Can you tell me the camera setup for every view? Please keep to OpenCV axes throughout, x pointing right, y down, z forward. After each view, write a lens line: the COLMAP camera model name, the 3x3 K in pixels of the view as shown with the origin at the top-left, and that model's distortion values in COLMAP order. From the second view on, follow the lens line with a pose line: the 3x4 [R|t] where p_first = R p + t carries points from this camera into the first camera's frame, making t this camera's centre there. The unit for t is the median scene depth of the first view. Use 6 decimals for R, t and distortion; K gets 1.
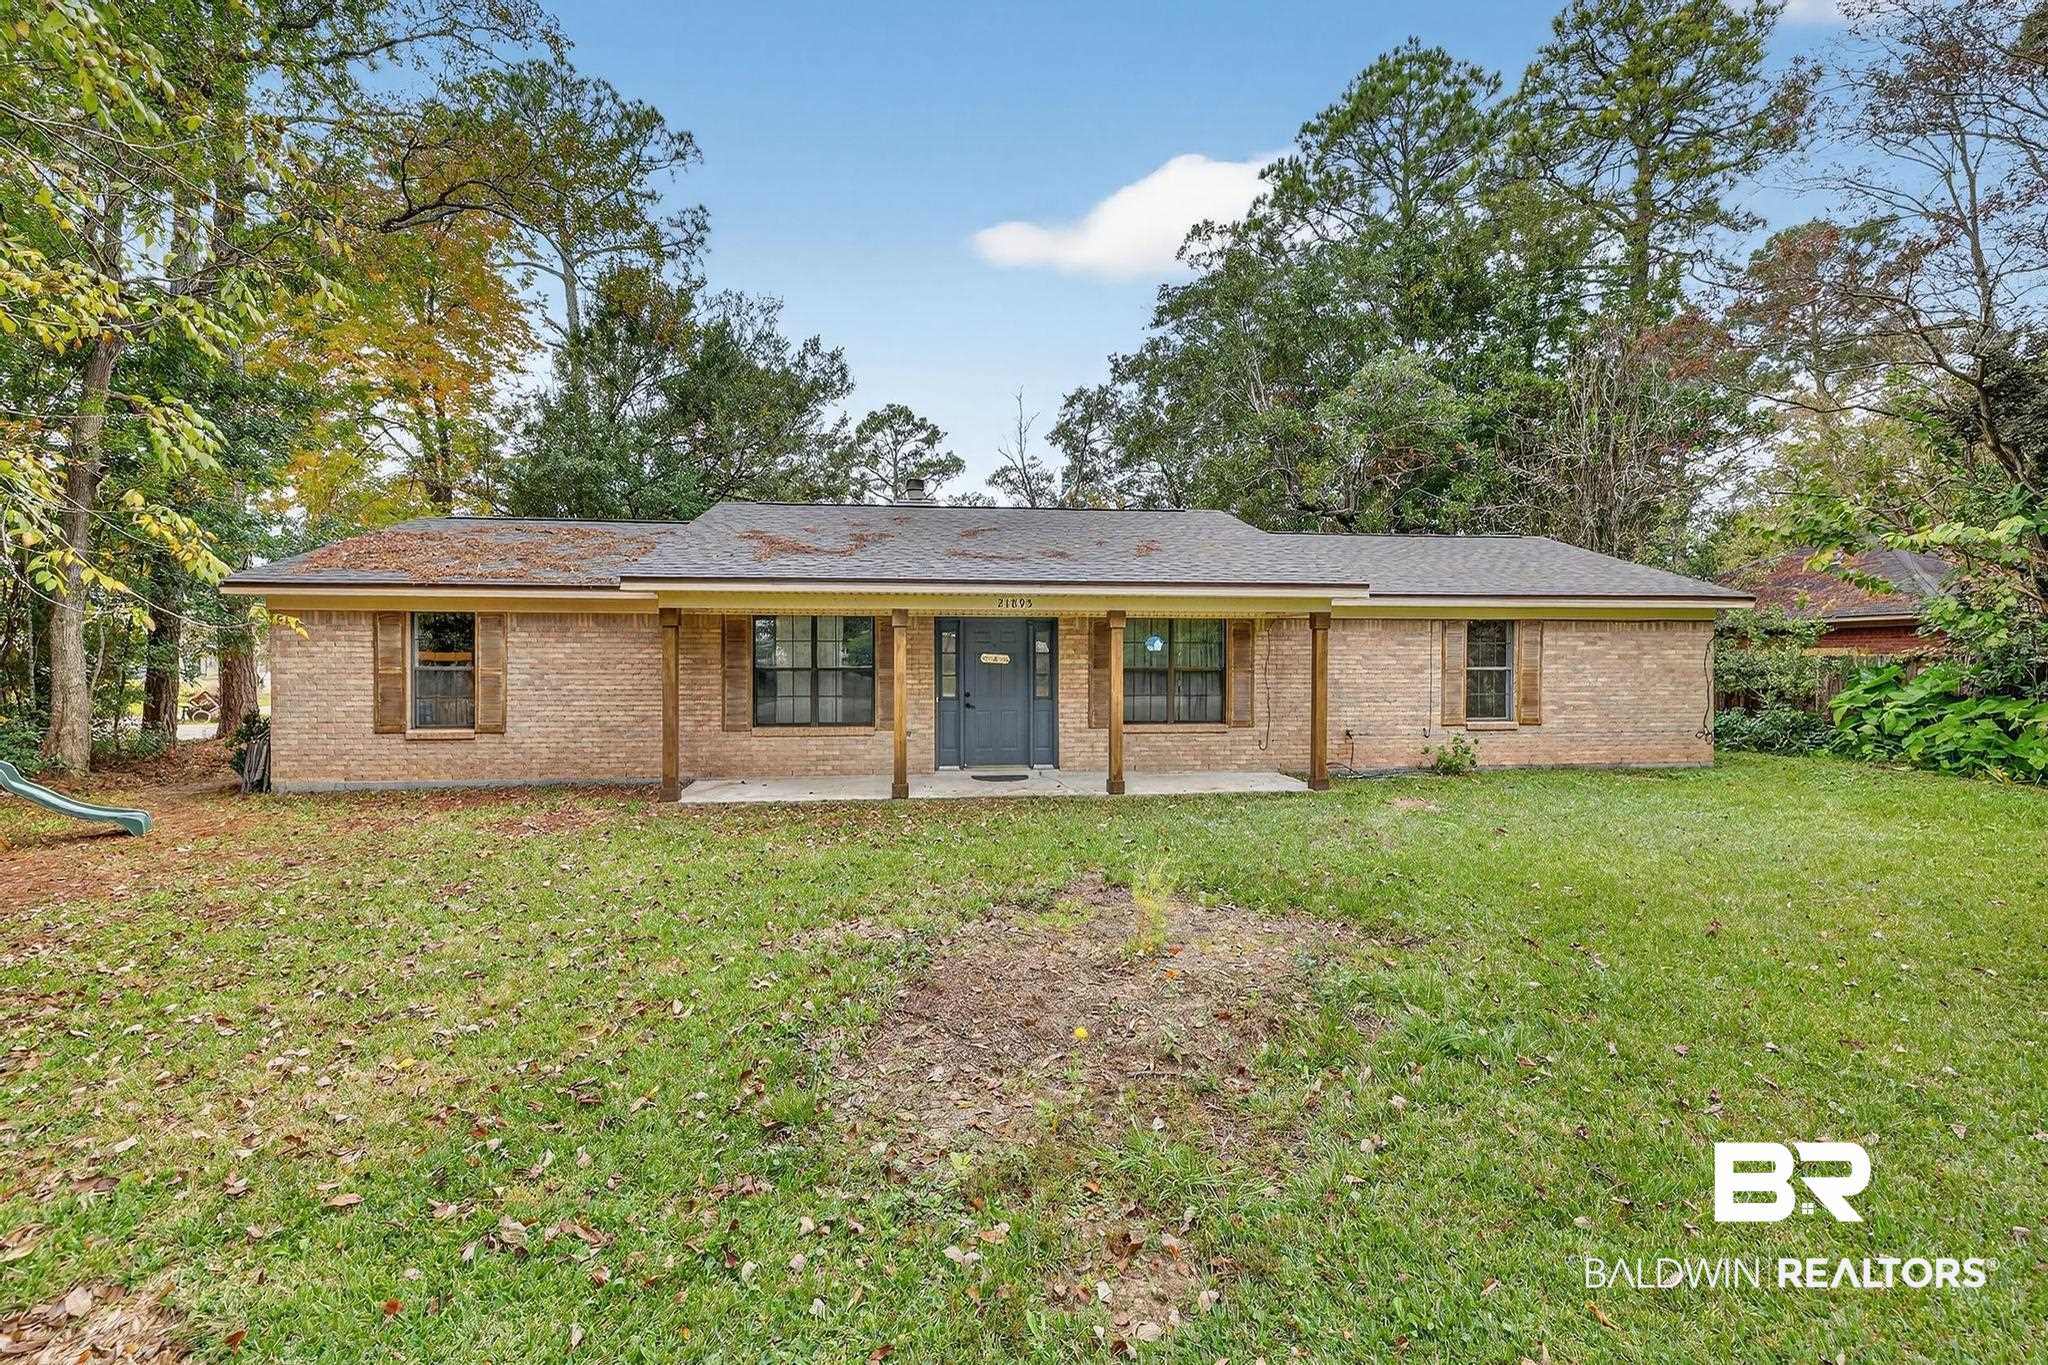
lens RADIAL K [[872.4, 0, 1028.3], [0, 872.4, 662.3], [0, 0, 1]] dist [0.004032, -0.000006]
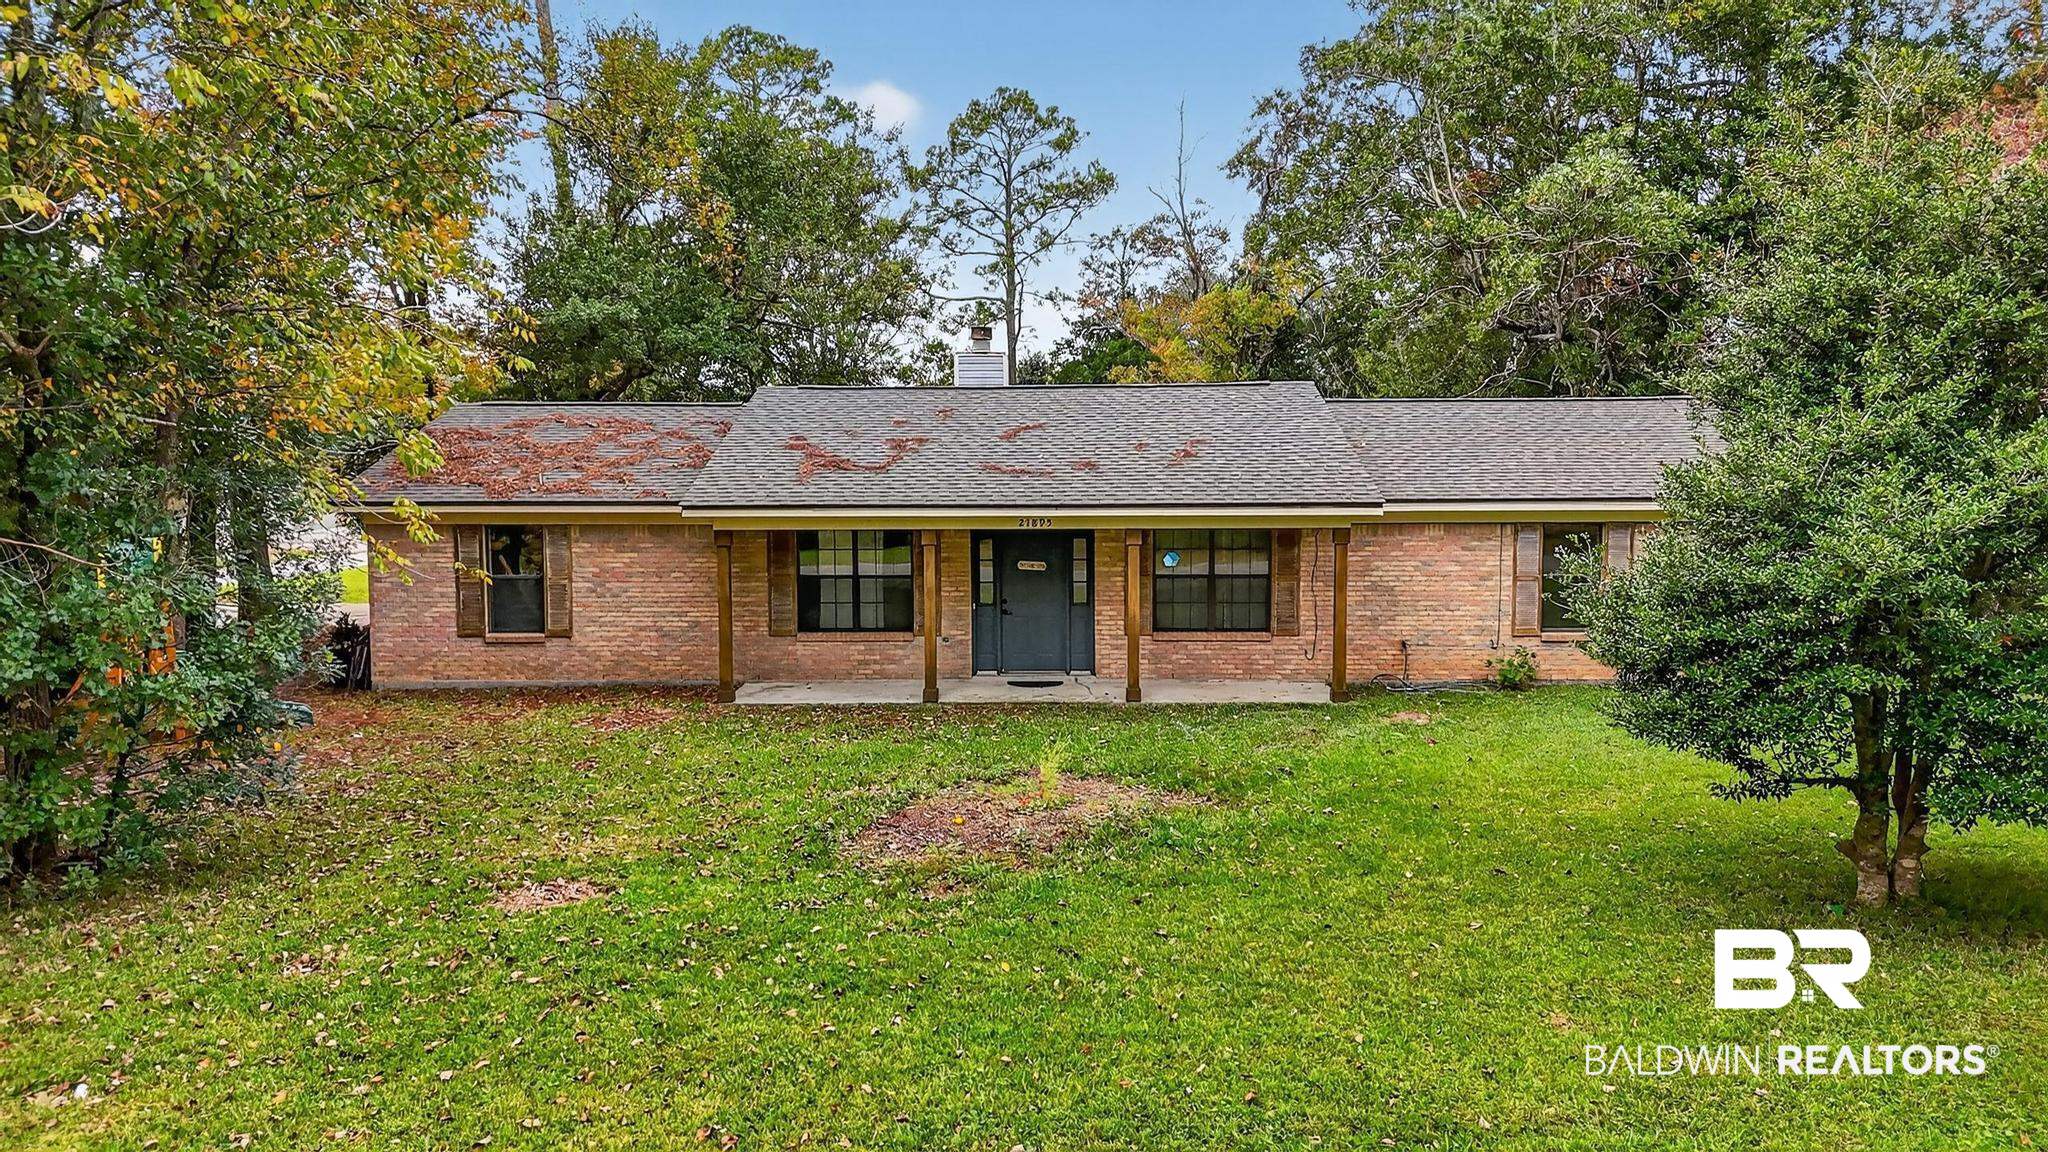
lens RADIAL K [[1542.1, 0, 1061.9], [0, 1542.1, 551.4], [0, 0, 1]] dist [0.142212, 0.000165]
pose [[0.990919, 0.004044, -0.134399, 0.234396], [0.002603, 0.998783, 0.049249, -0.107755], [0.134435, -0.049152, 0.989703, -0.749814]]
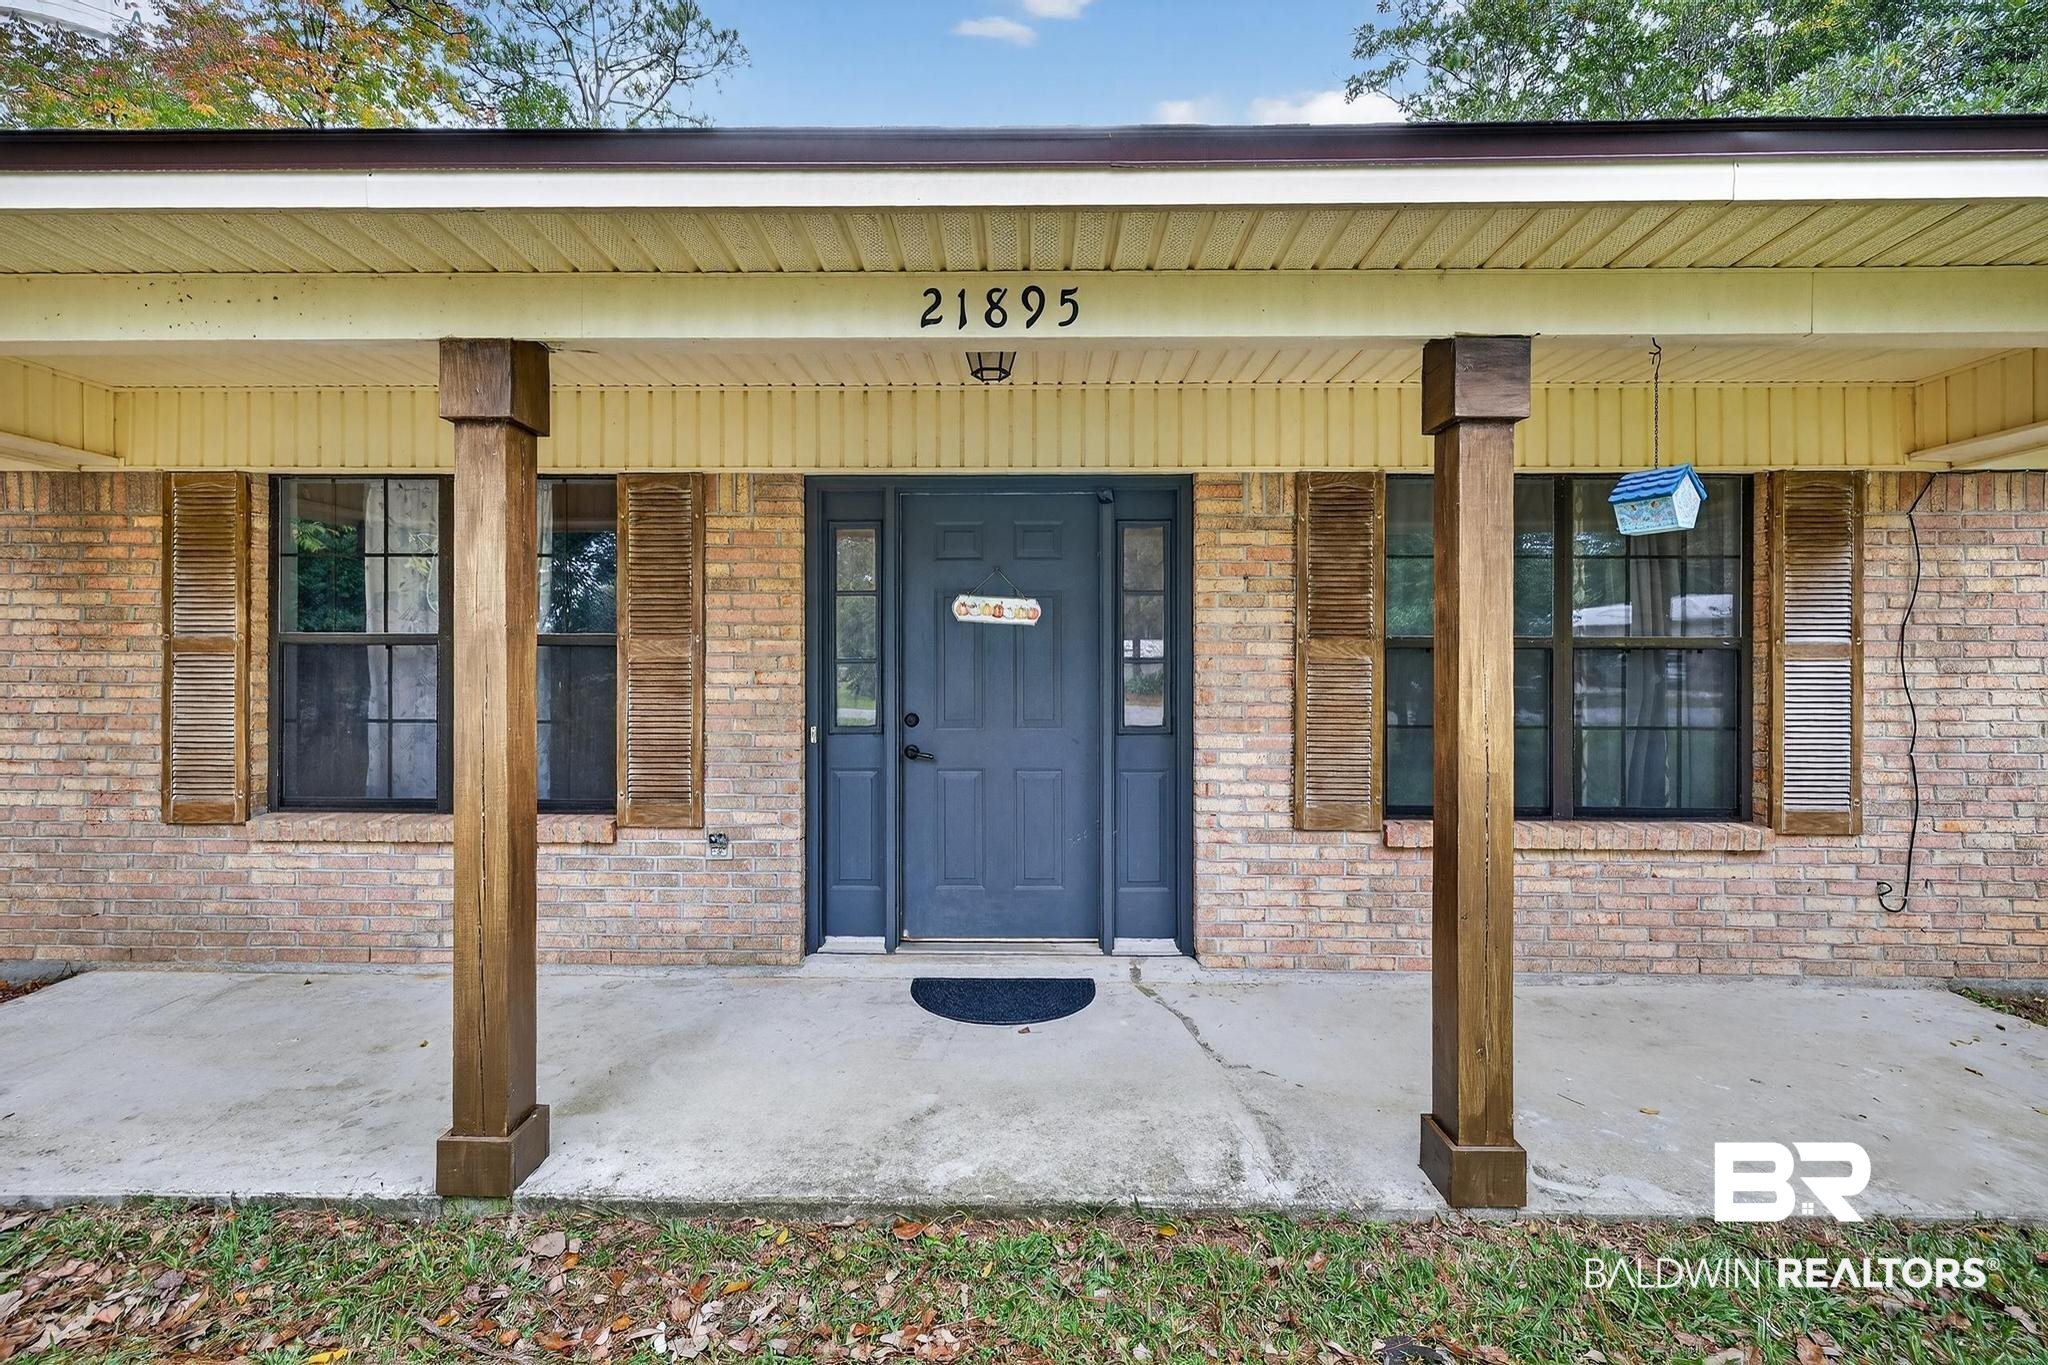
lens RADIAL K [[872.4, 0, 1021.1], [0, 872.4, 666.8], [0, 0, 1]] dist [0.004032, -0.000006]
pose [[0.989027, 0.001186, -0.147727, 0.019042], [-0.002137, 0.999978, -0.006277, 0.019186], [0.147717, 0.006524, 0.989008, 0.679166]]
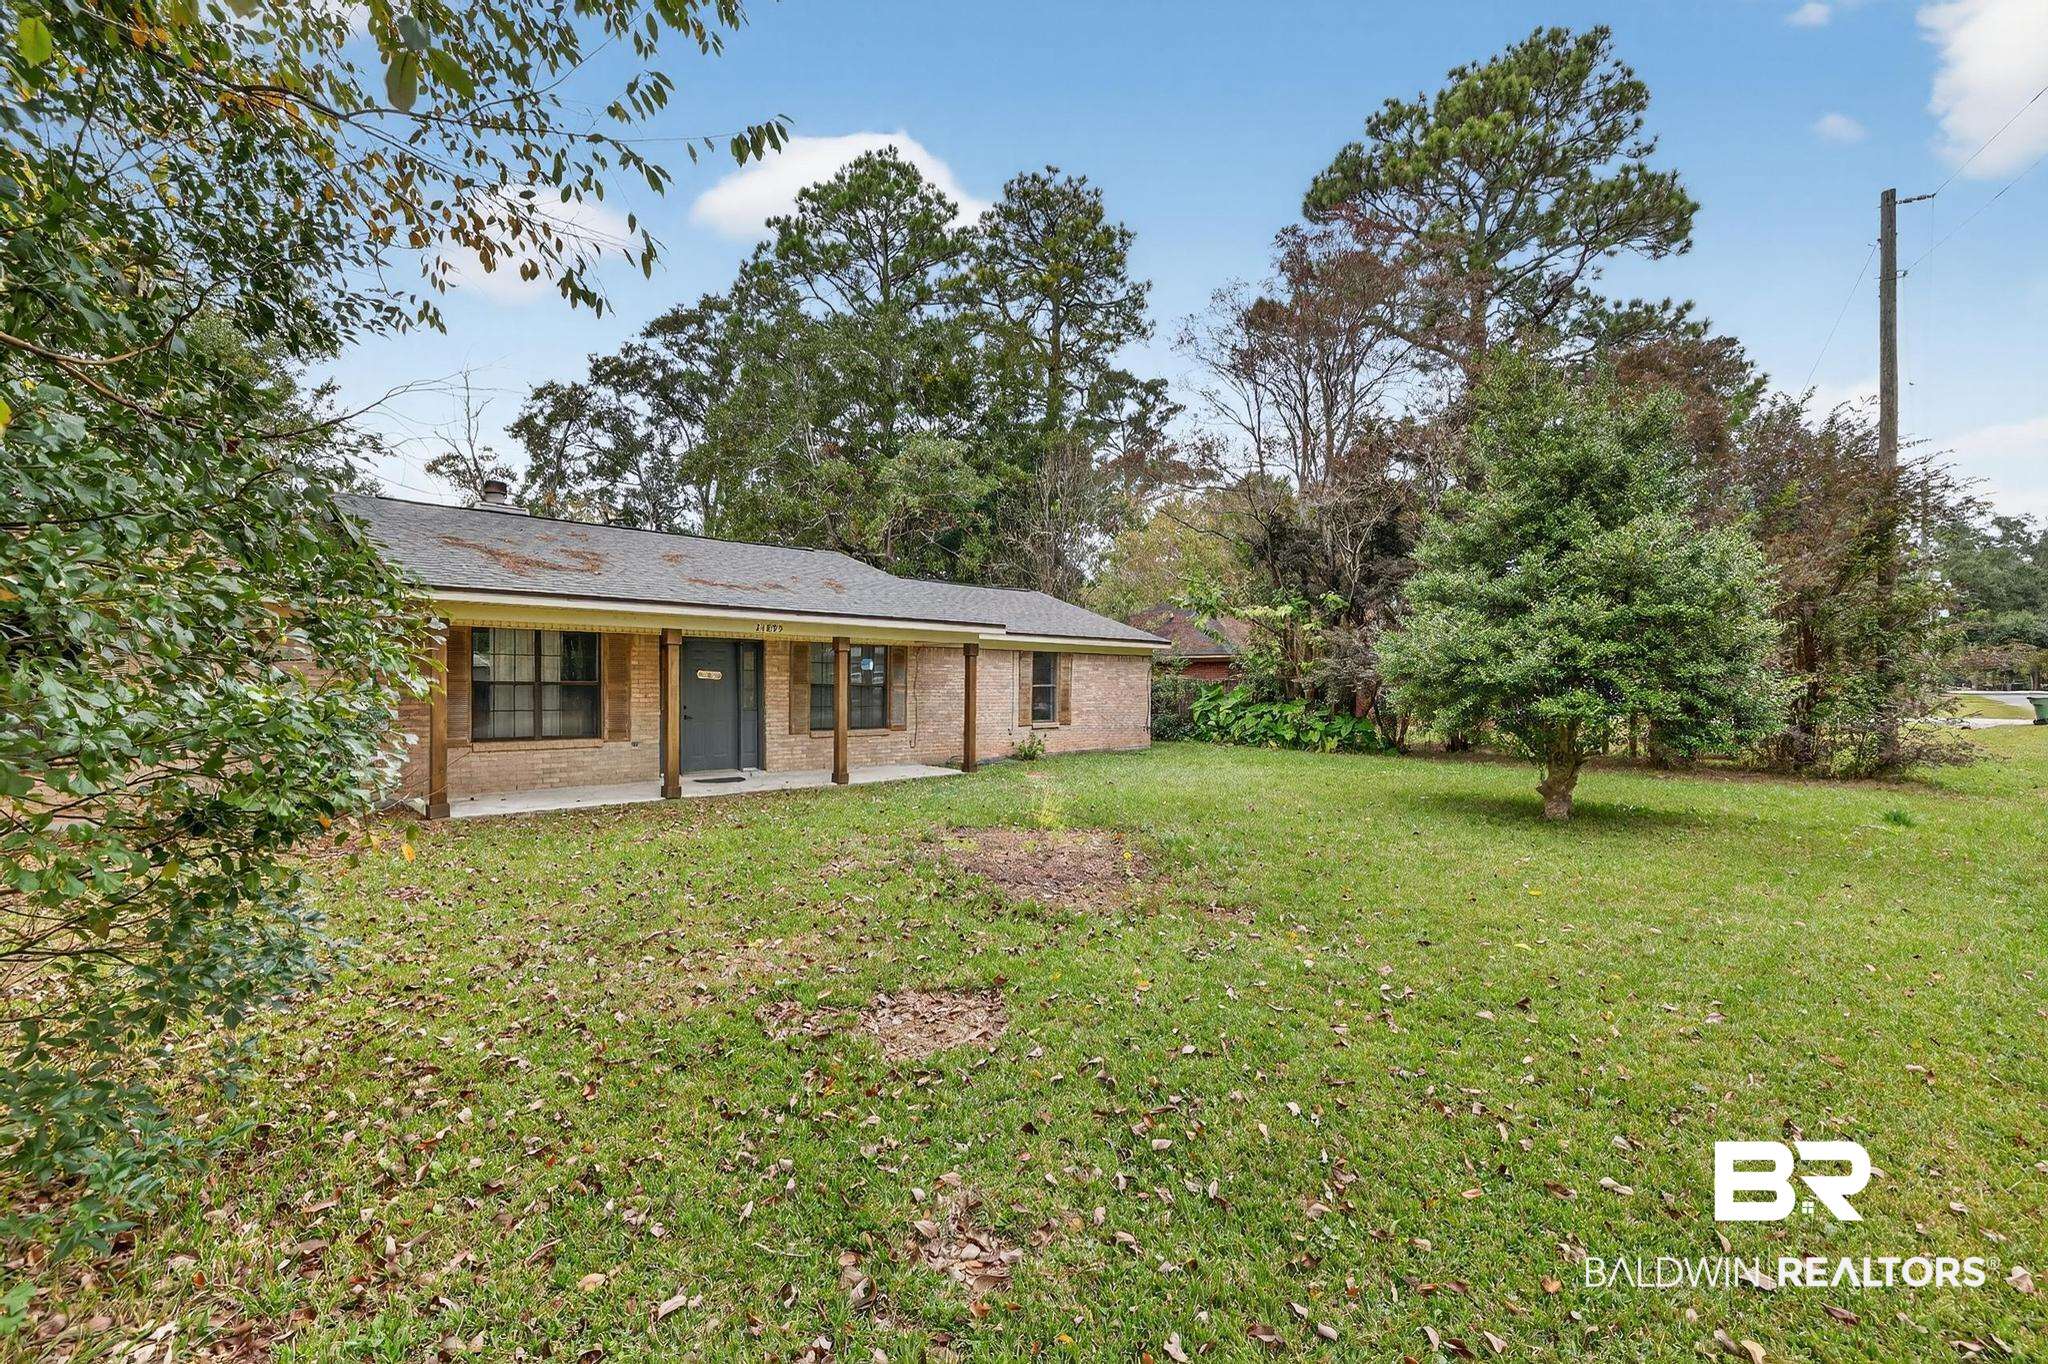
lens RADIAL K [[872.4, 0, 1023.8], [0, 872.4, 699.5], [0, 0, 1]] dist [0.004032, -0.000006]
pose [[0.796954, -0.005381, 0.604016, -0.392304], [-0.005024, 0.999867, 0.015537, 0.007955], [-0.604019, -0.015417, 0.796821, -0.133950]]
